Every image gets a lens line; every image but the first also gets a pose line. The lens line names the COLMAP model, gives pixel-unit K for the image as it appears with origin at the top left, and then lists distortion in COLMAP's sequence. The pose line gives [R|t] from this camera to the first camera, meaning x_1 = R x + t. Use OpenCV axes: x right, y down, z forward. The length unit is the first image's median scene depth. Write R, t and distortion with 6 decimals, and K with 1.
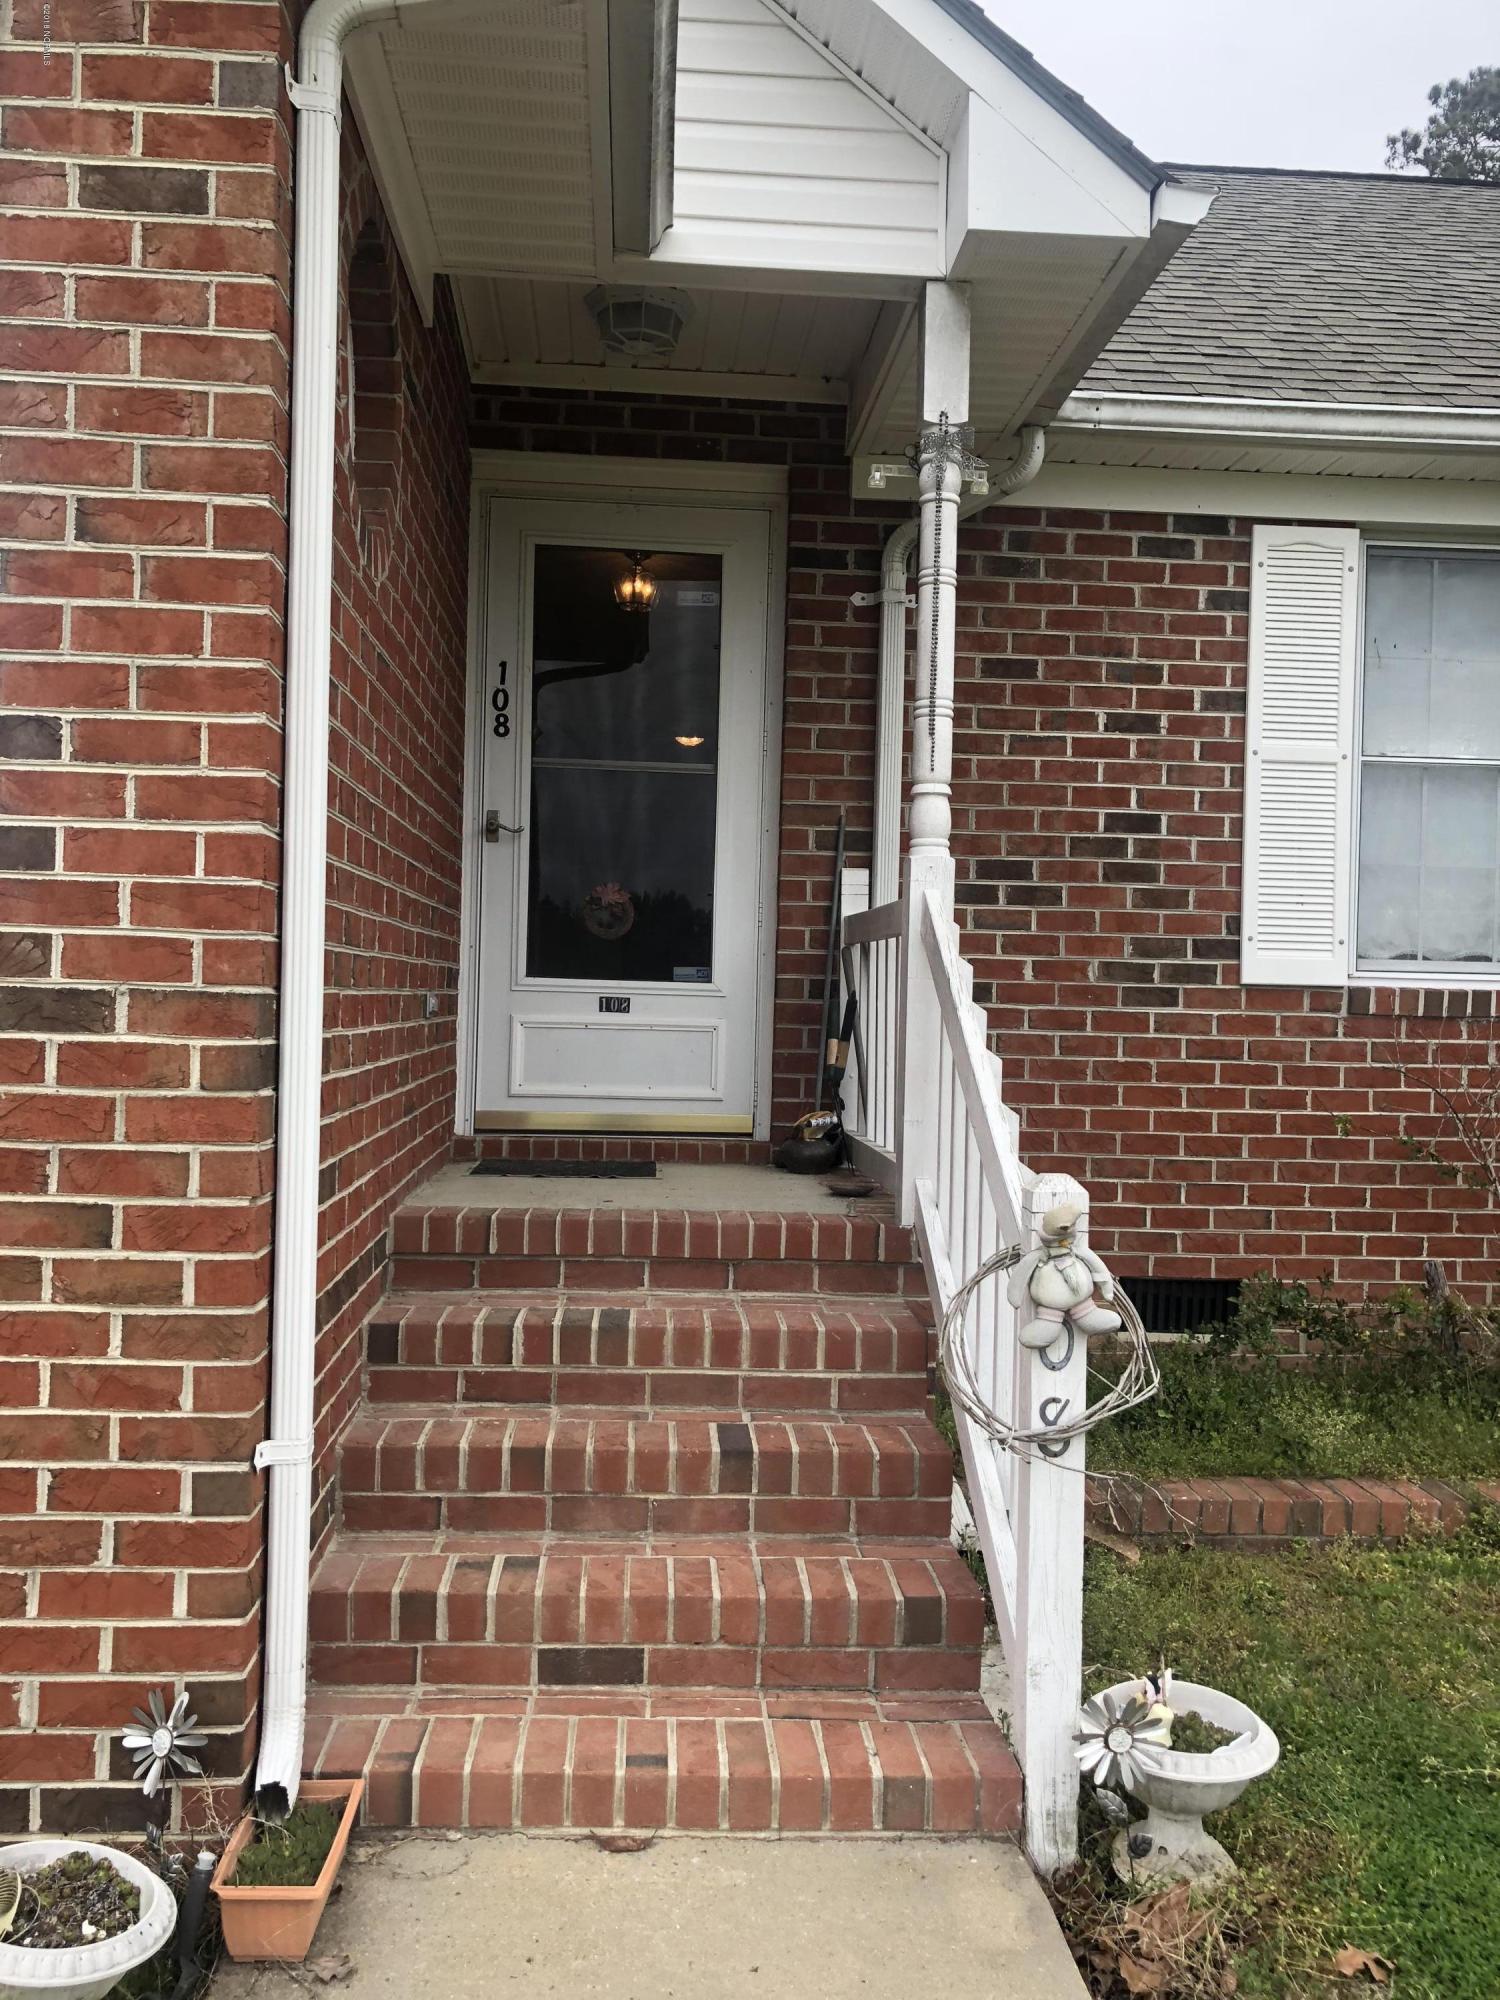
lens RADIAL K [[1644.7, 0, 751.1], [0, 1644.7, 999.3], [0, 0, 1]] dist [0.026572, -0.026853]
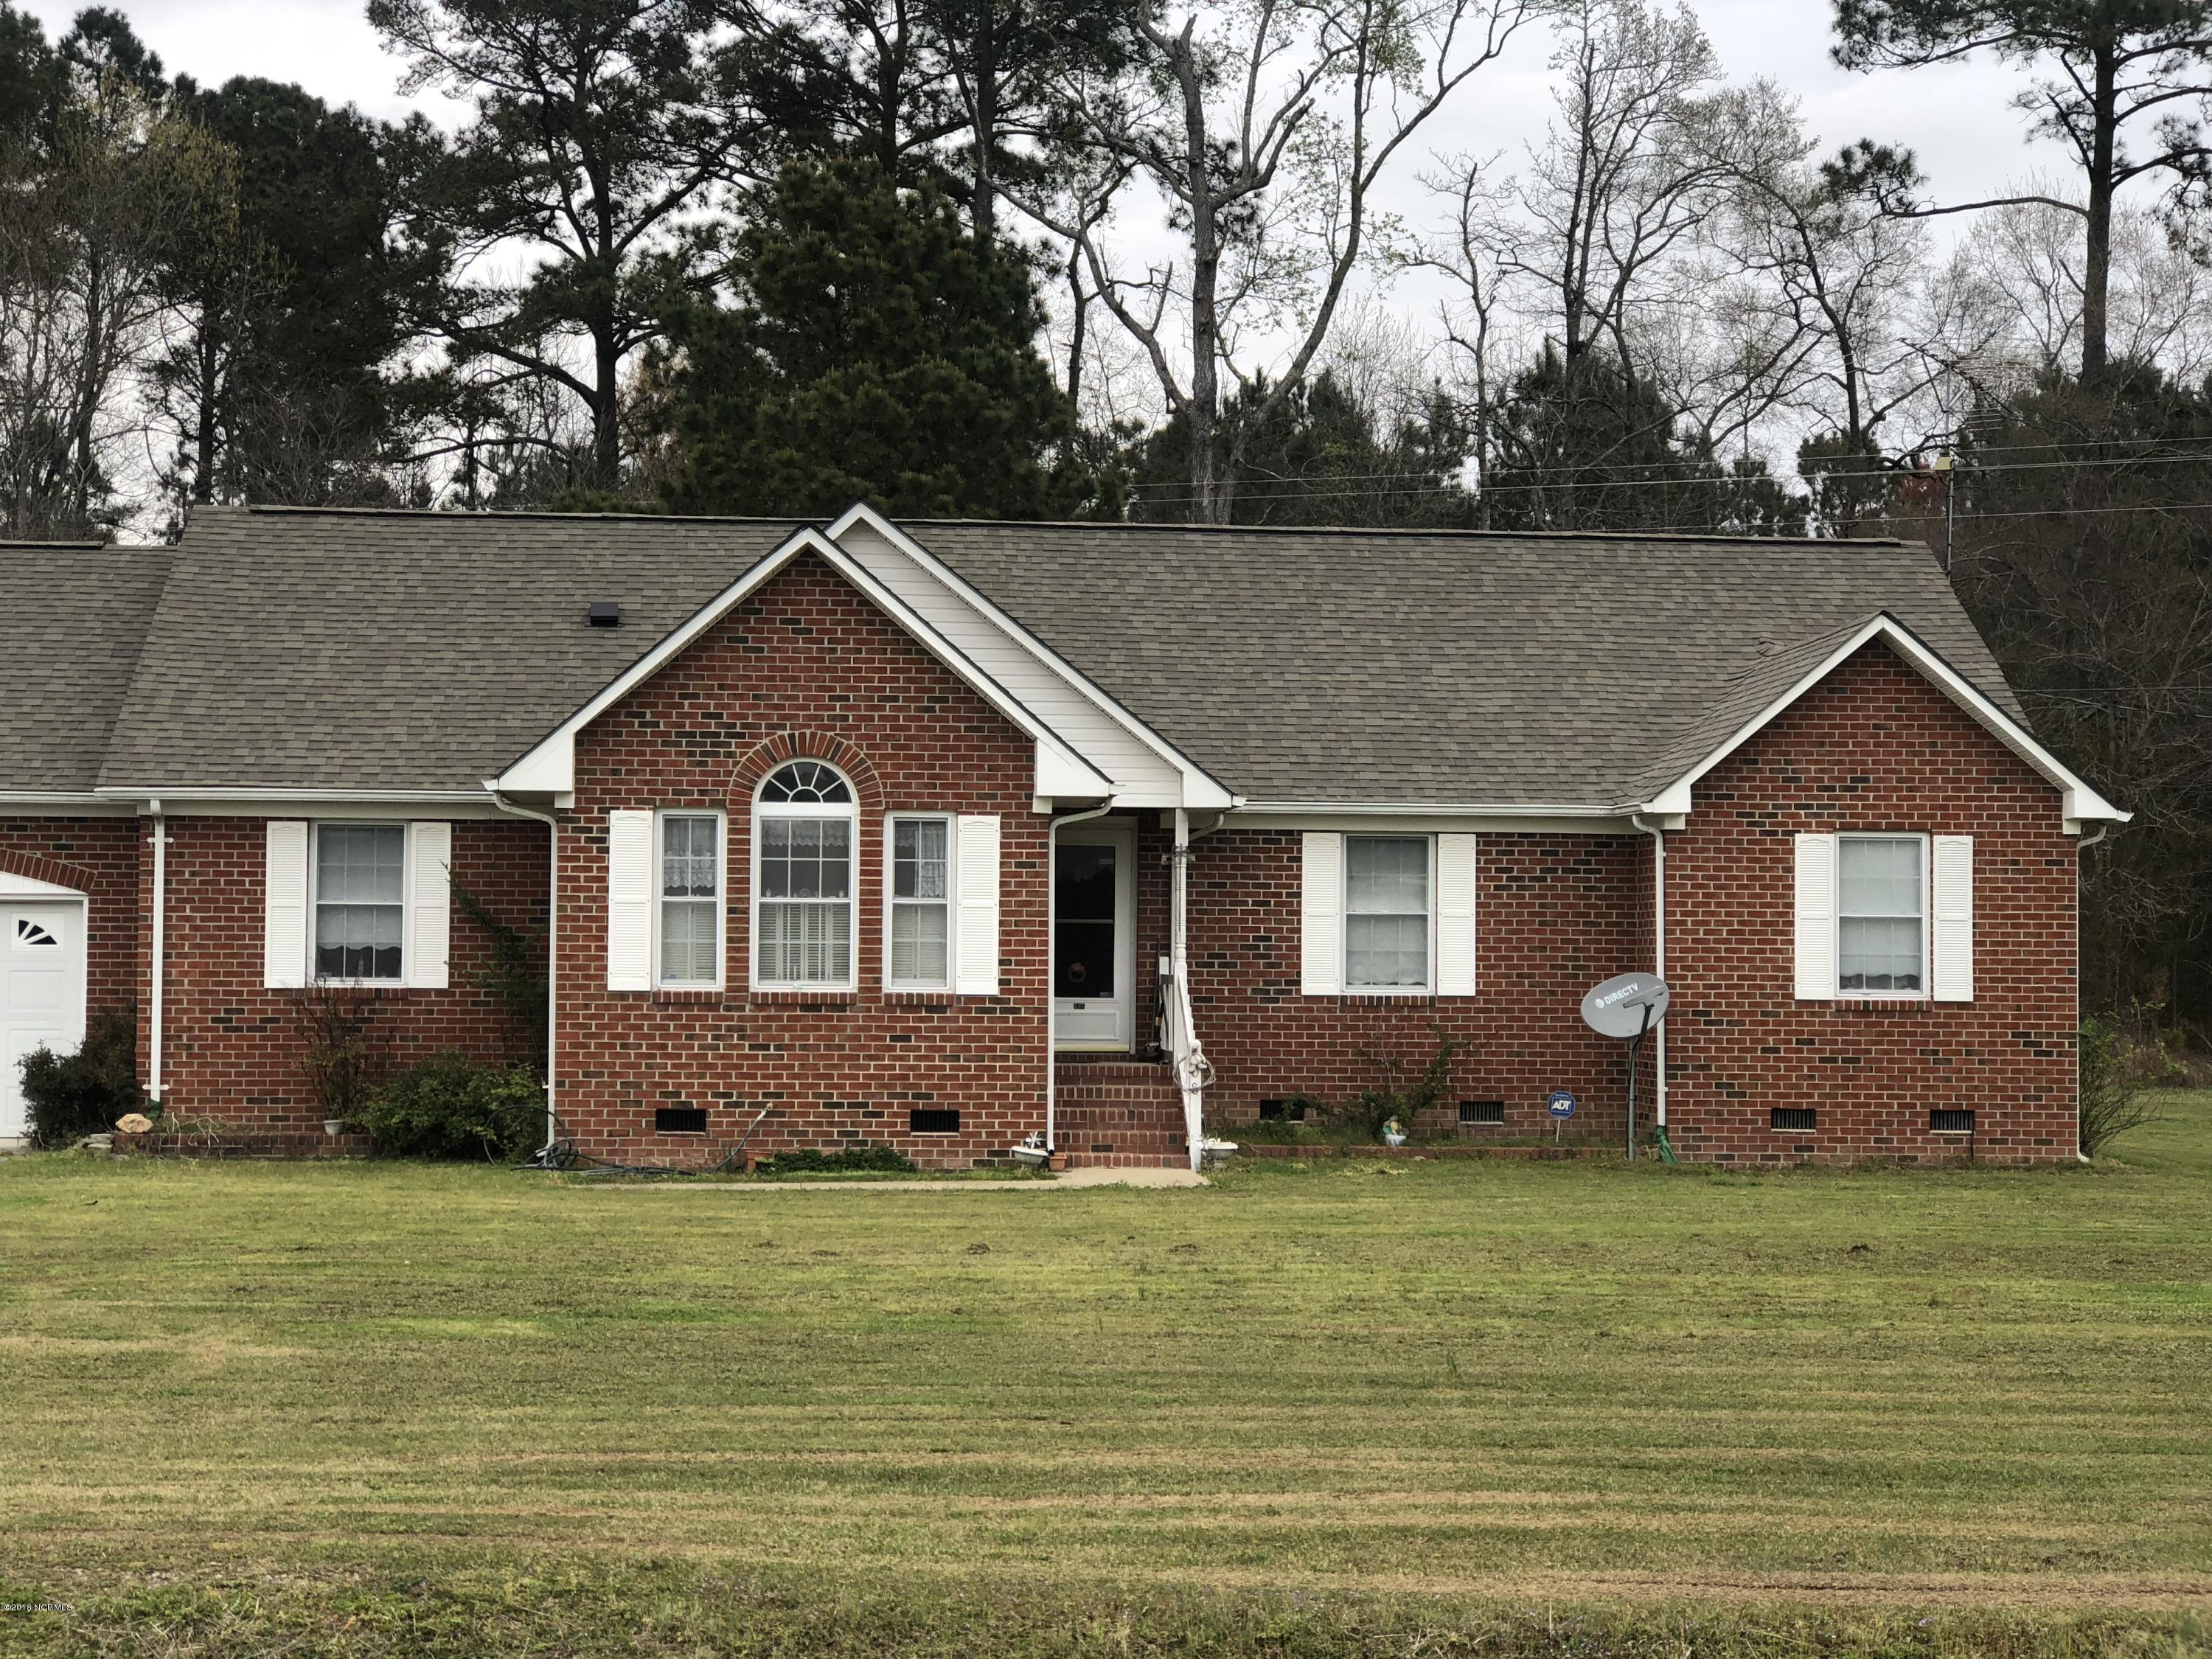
lens RADIAL K [[3638.4, 0, 1109.7], [0, 3638.4, 834.0], [0, 0, 1]] dist [0.004954, 0.000000]
pose [[0.999684, -0.017942, 0.017603, -0.135875], [0.018620, 0.999061, -0.039131, -0.047148], [-0.016884, 0.039446, 0.999079, -5.233858]]
